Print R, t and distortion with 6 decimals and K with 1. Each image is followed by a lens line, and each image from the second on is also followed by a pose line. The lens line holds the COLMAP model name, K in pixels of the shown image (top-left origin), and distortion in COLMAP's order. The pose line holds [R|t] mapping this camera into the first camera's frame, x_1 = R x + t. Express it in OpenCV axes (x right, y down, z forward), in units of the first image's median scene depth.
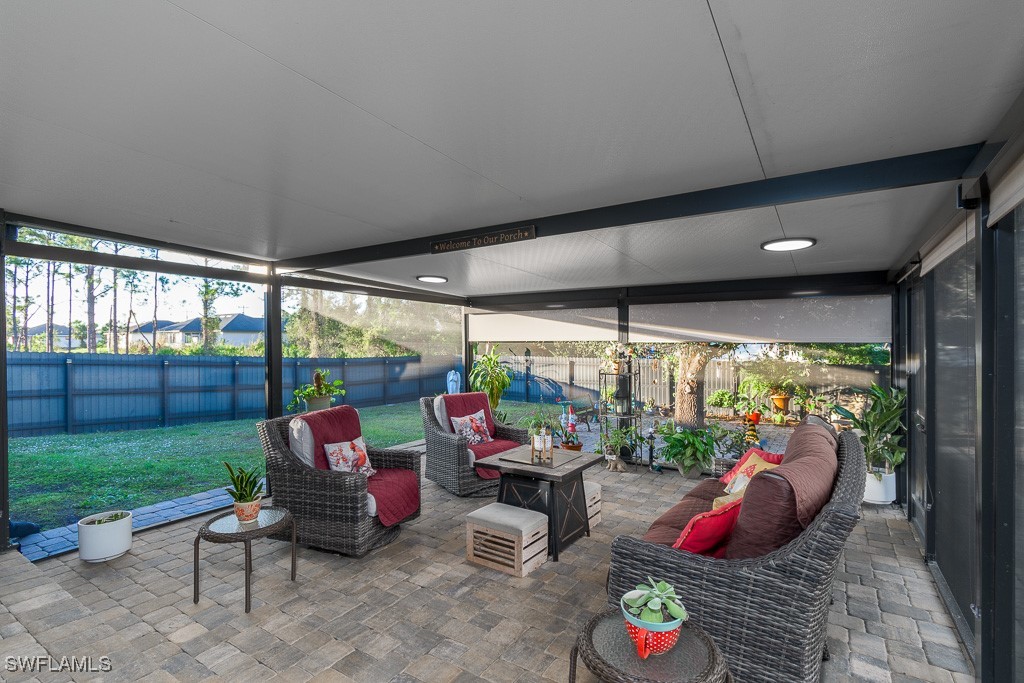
lens RADIAL K [[492.2, 0, 512.0], [0, 492.2, 341.5], [0, 0, 1]] dist [-0.000546, -0.000194]
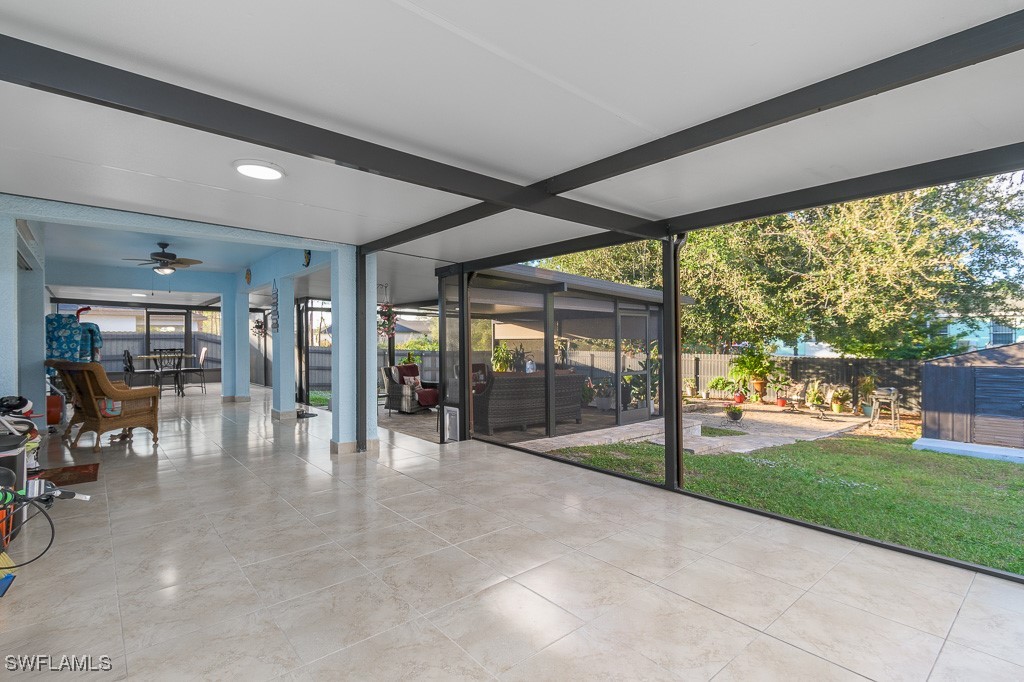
lens RADIAL K [[492.2, 0, 512.0], [0, 492.2, 341.0], [0, 0, 1]] dist [-0.000546, -0.000194]
pose [[0.959301, -0.002539, -0.282374, 0.587115], [0.001826, 0.999994, -0.002789, 0.013433], [0.282379, 0.002160, 0.959300, -0.879460]]
